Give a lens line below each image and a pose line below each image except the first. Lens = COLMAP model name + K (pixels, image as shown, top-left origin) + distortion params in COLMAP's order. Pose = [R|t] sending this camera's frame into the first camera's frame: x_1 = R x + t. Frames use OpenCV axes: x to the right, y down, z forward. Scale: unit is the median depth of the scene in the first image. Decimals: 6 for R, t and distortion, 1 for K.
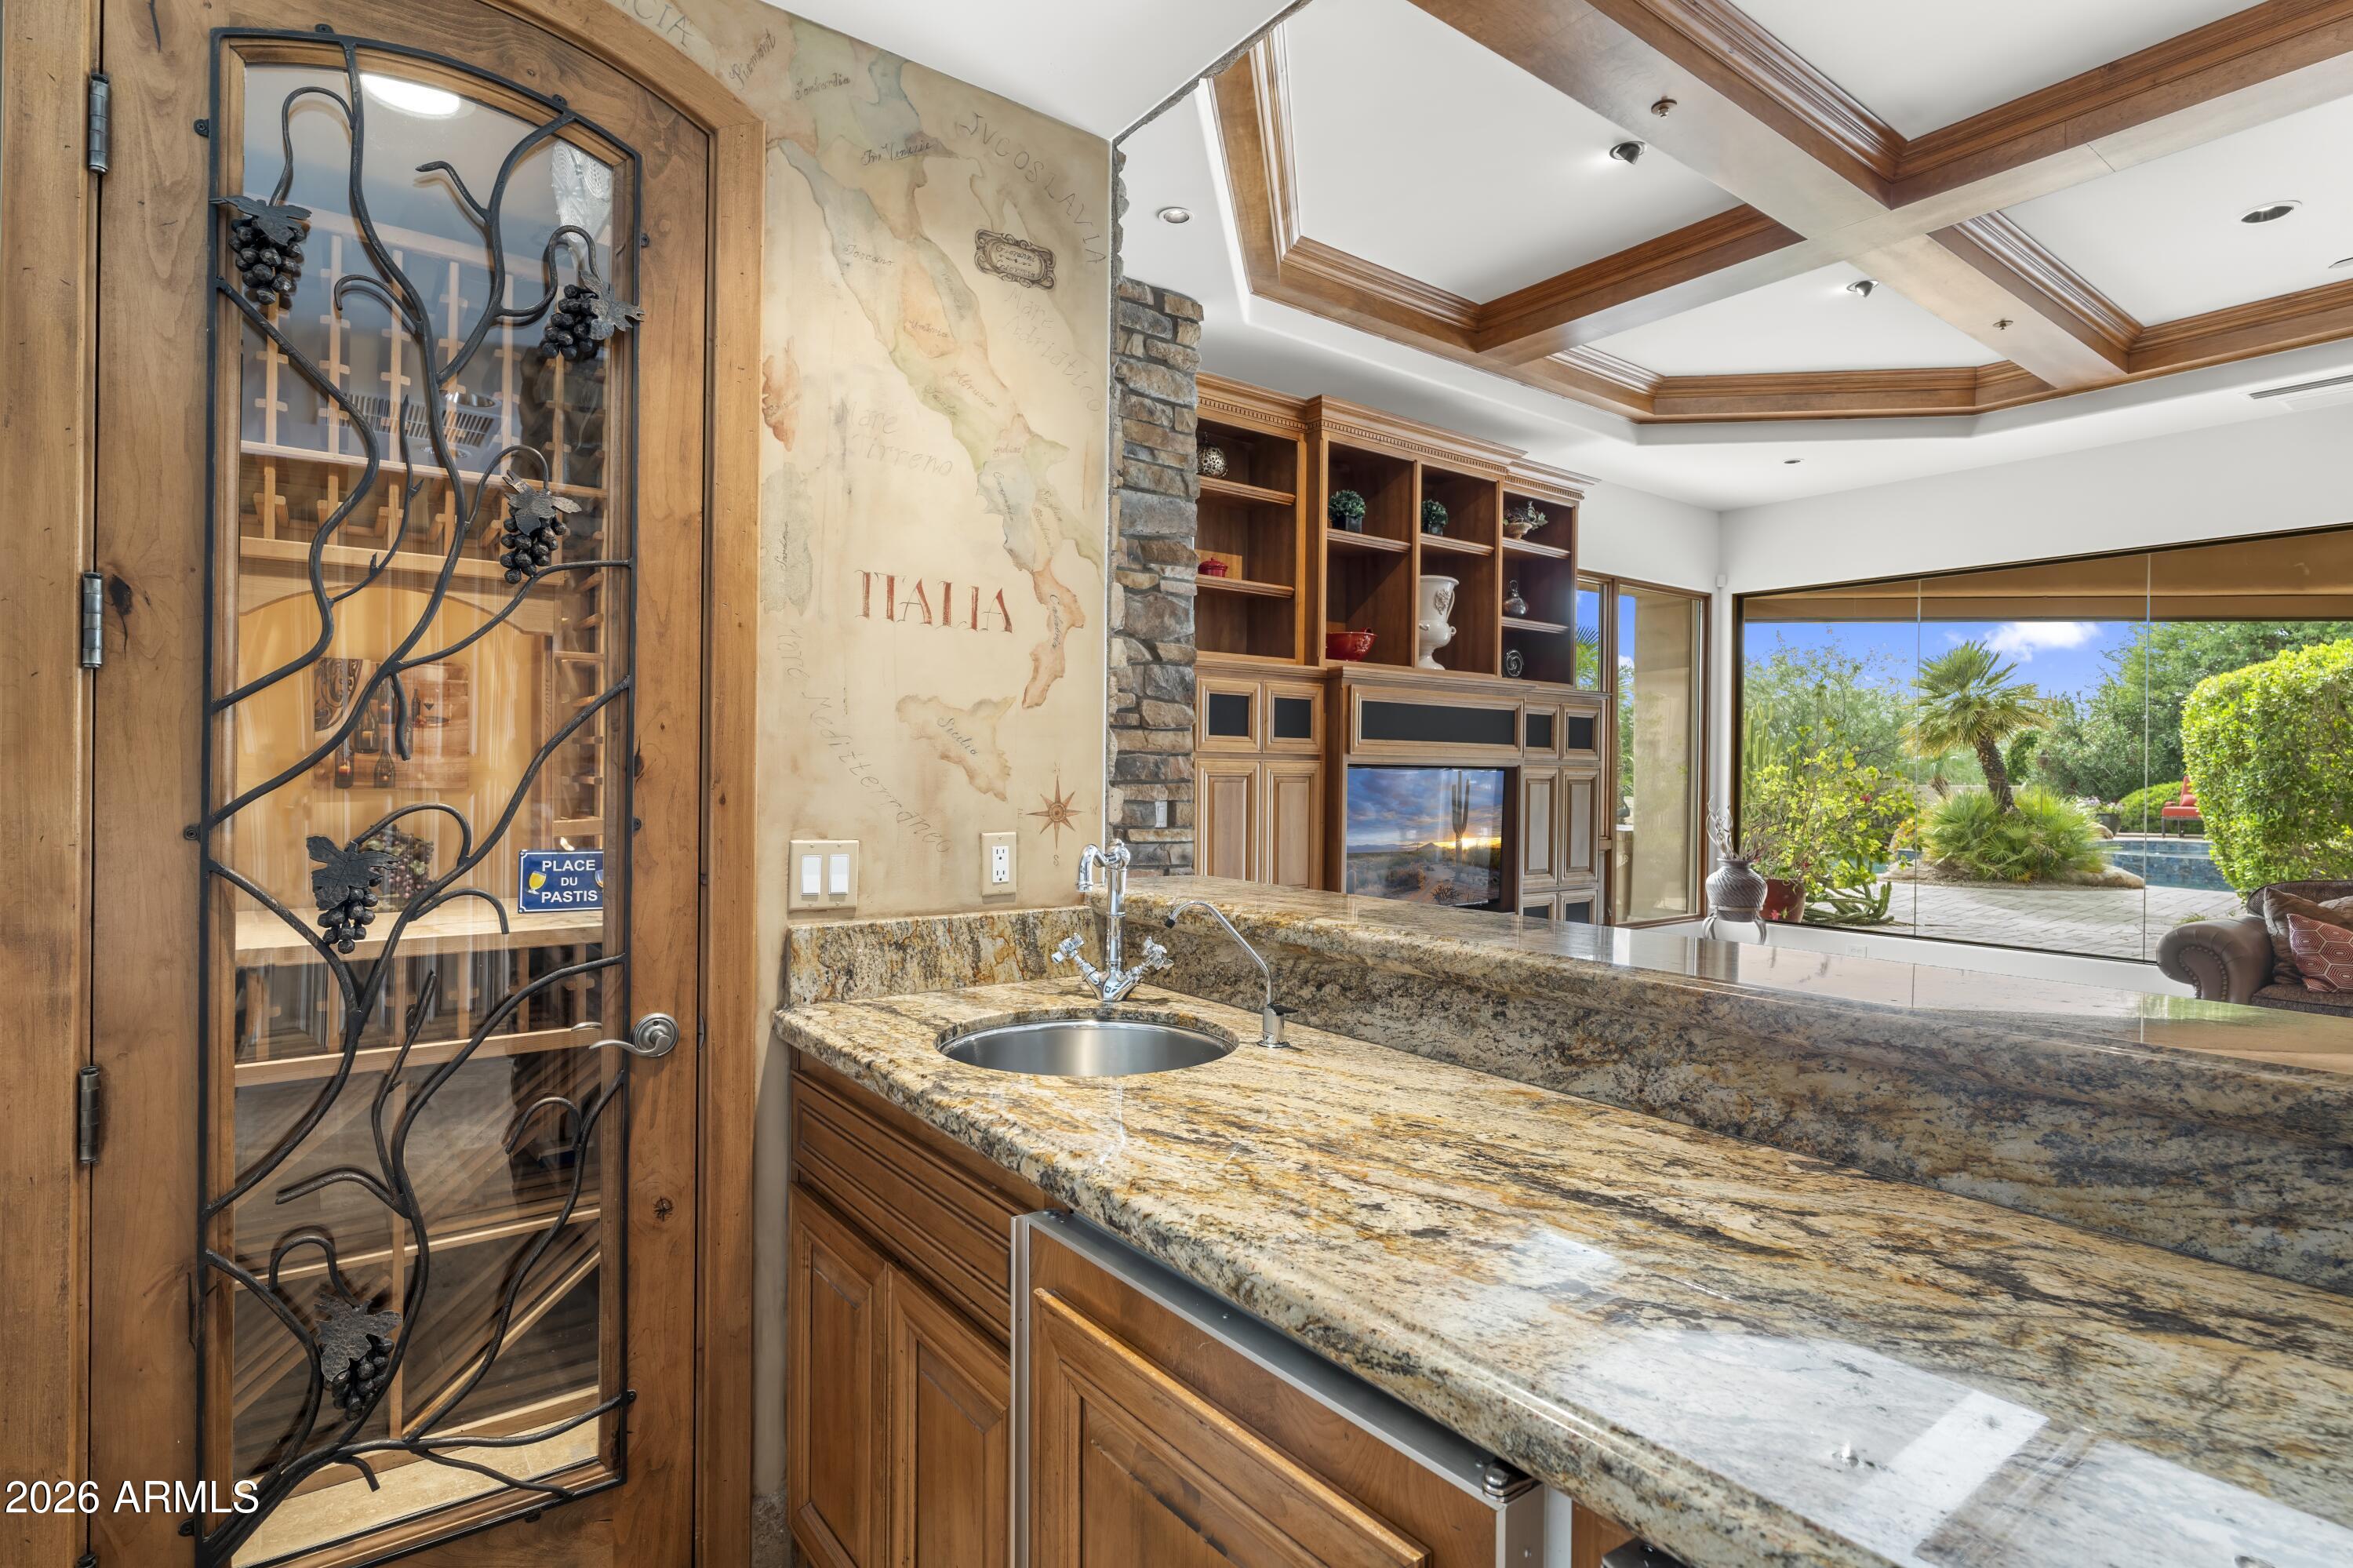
lens RADIAL K [[1186.6, 0, 1178.0], [0, 1186.6, 774.8], [0, 0, 1]] dist [0.005805, 0.001053]
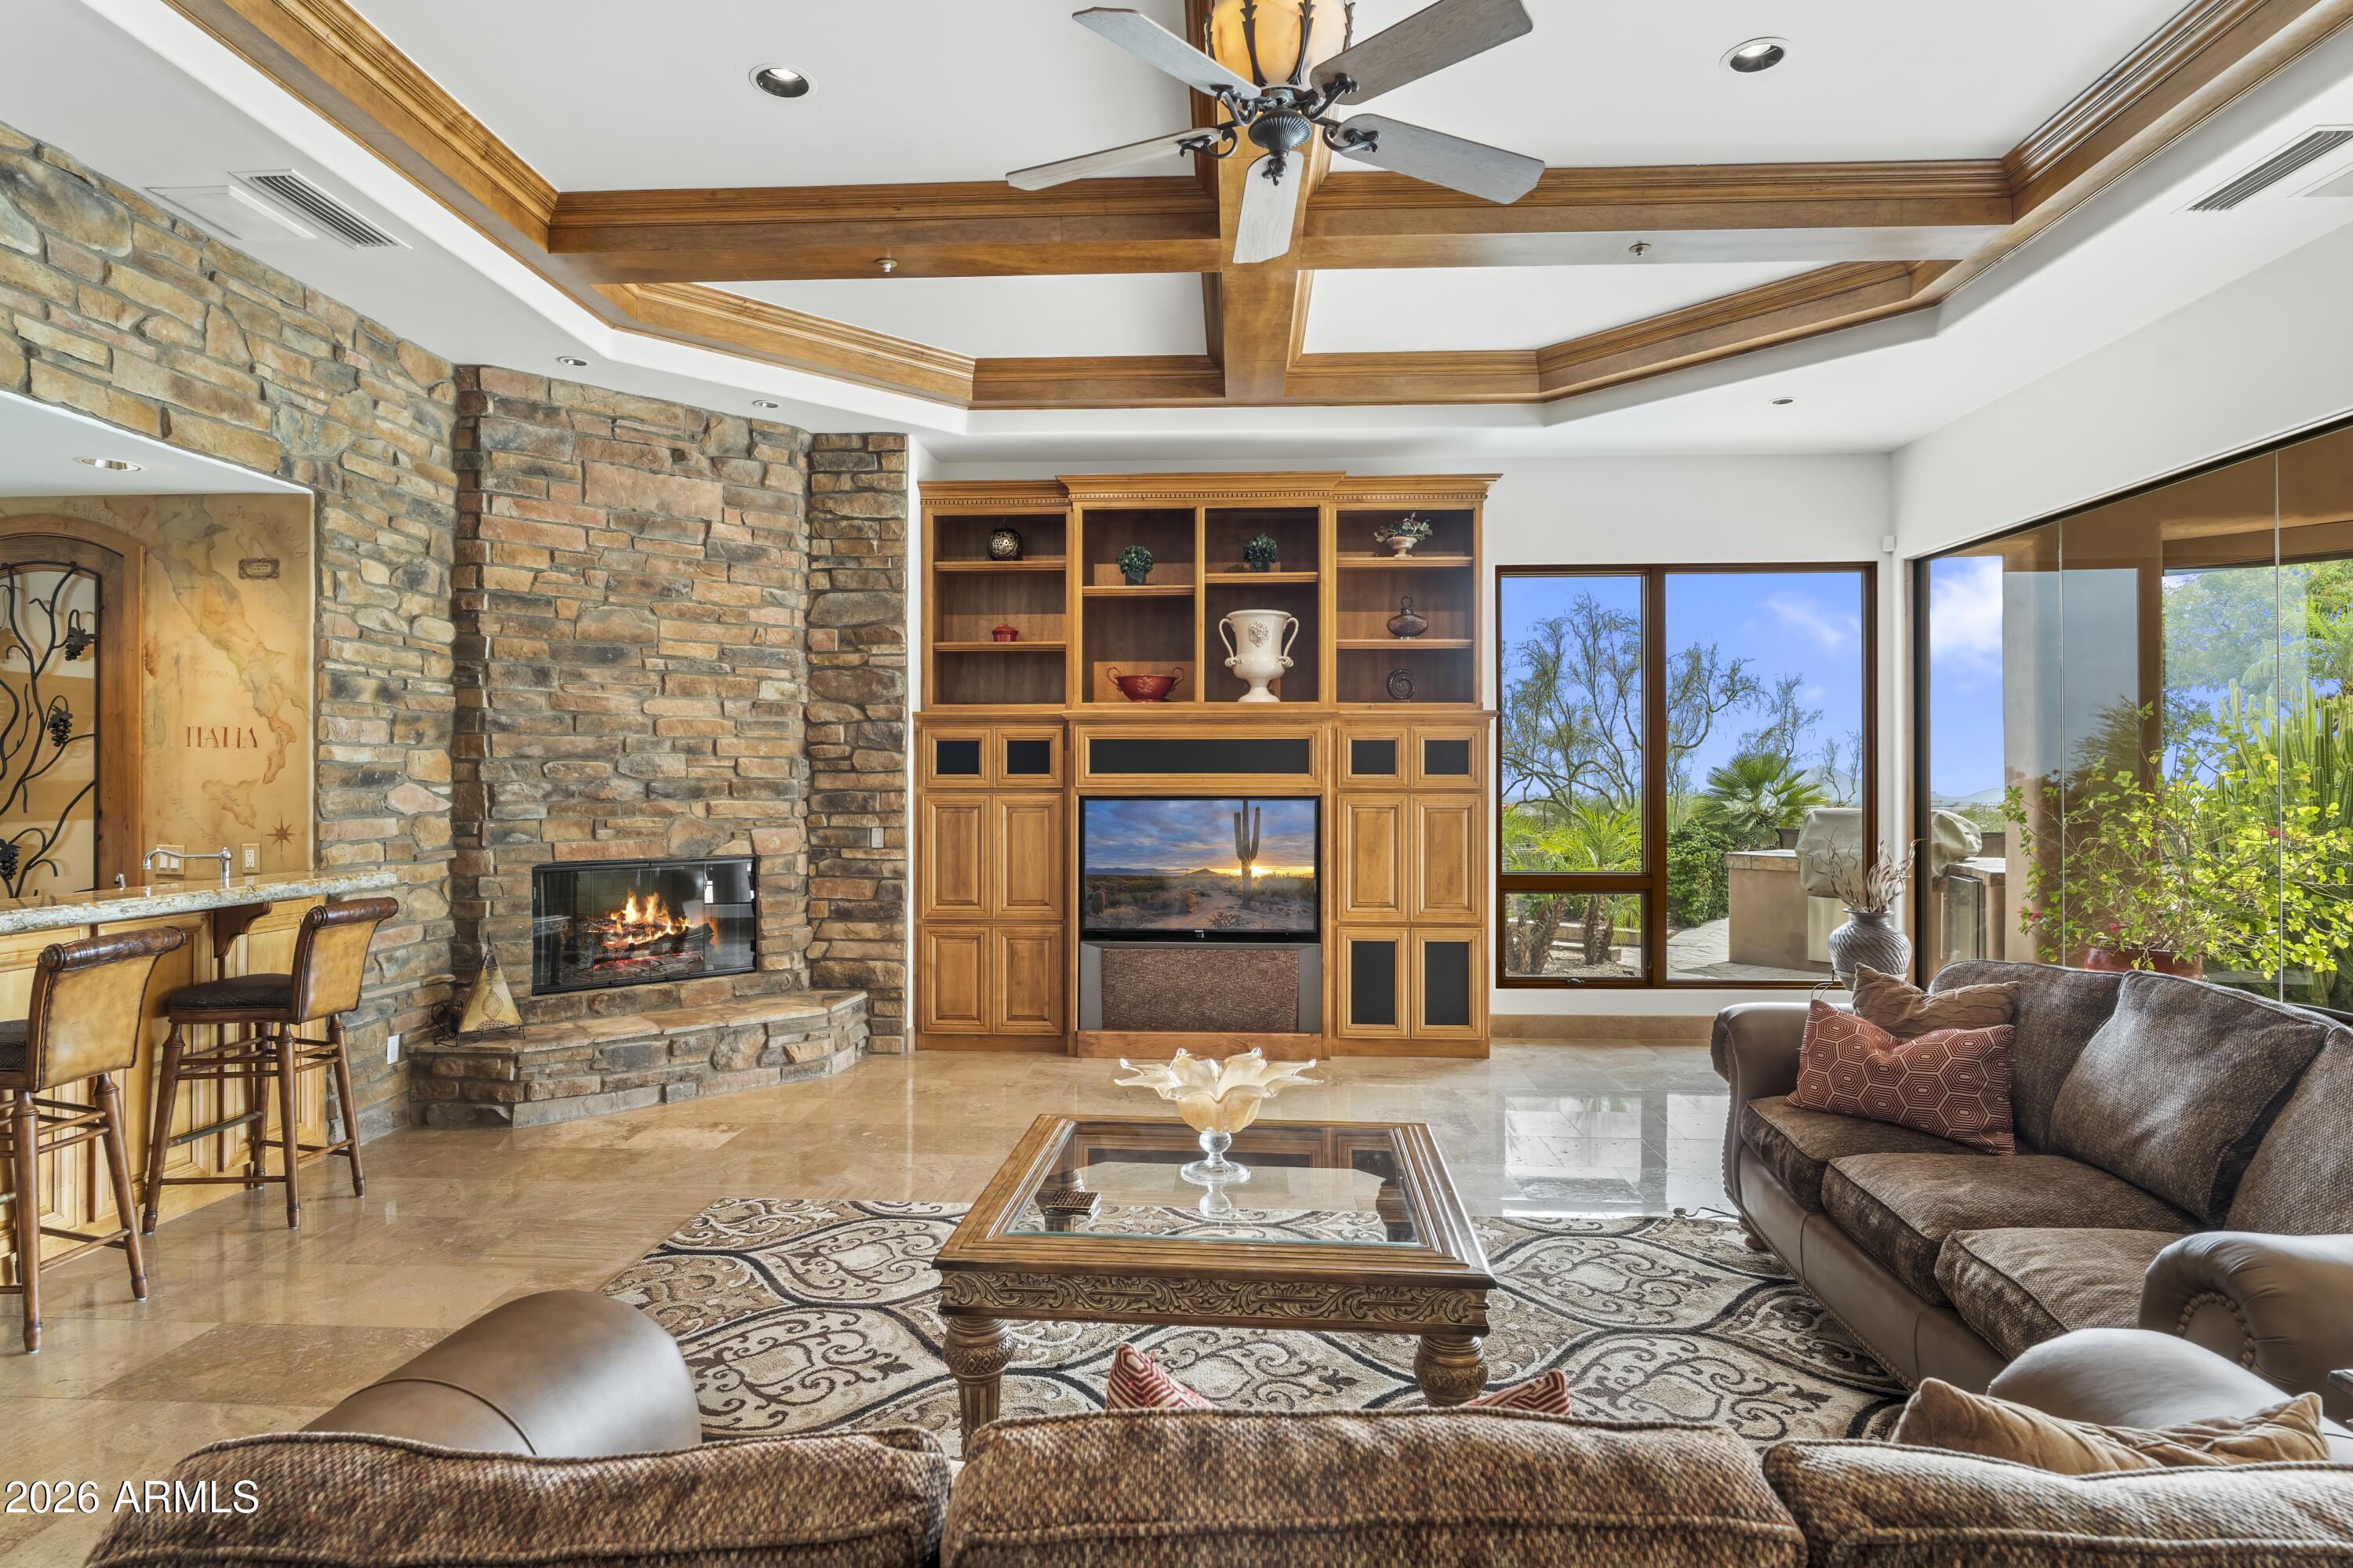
lens RADIAL K [[1282.4, 0, 1179.8], [0, 1282.4, 785.2], [0, 0, 1]] dist [-0.001464, -0.000203]
pose [[0.761378, -0.007597, -0.648263, 1.140574], [0.006238, 0.999971, -0.004392, -0.015325], [0.648278, -0.000700, 0.761403, 0.150913]]
